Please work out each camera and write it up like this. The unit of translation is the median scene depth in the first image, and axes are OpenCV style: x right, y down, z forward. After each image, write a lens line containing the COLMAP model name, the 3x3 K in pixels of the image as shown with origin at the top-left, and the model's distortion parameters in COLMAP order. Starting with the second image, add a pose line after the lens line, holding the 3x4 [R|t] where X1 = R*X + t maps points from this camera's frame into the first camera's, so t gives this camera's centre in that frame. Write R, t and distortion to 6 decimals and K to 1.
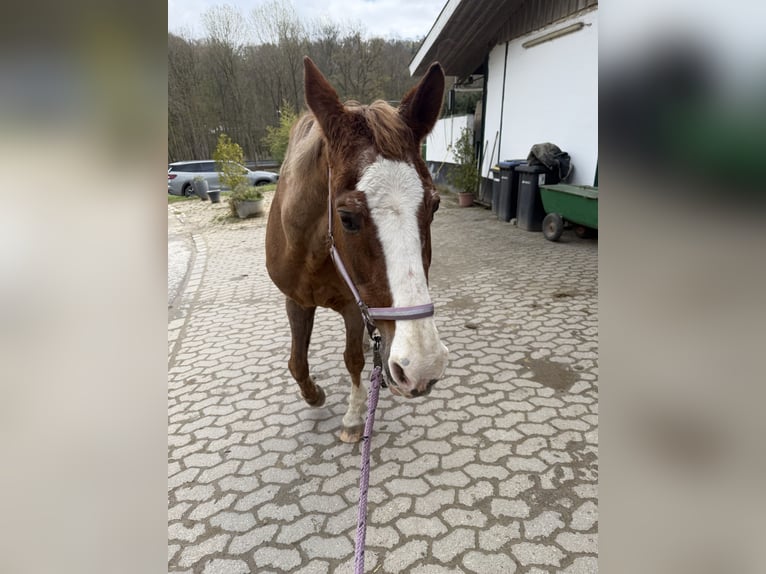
lens RADIAL K [[399.4, 0, 383.0], [0, 399.4, 287.0], [0, 0, 1]] dist [0.003988, -0.021071]
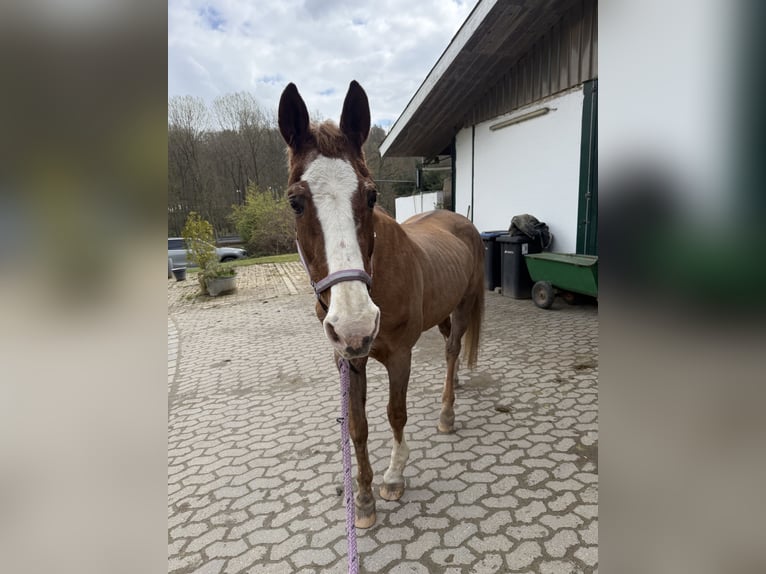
lens RADIAL K [[399.4, 0, 383.0], [0, 399.4, 287.0], [0, 0, 1]] dist [0.003988, -0.021071]
pose [[0.994686, -0.033413, 0.097378, -0.105212], [0.049858, 0.983888, -0.171693, -0.026392], [-0.090073, 0.175636, 0.980326, 0.081571]]
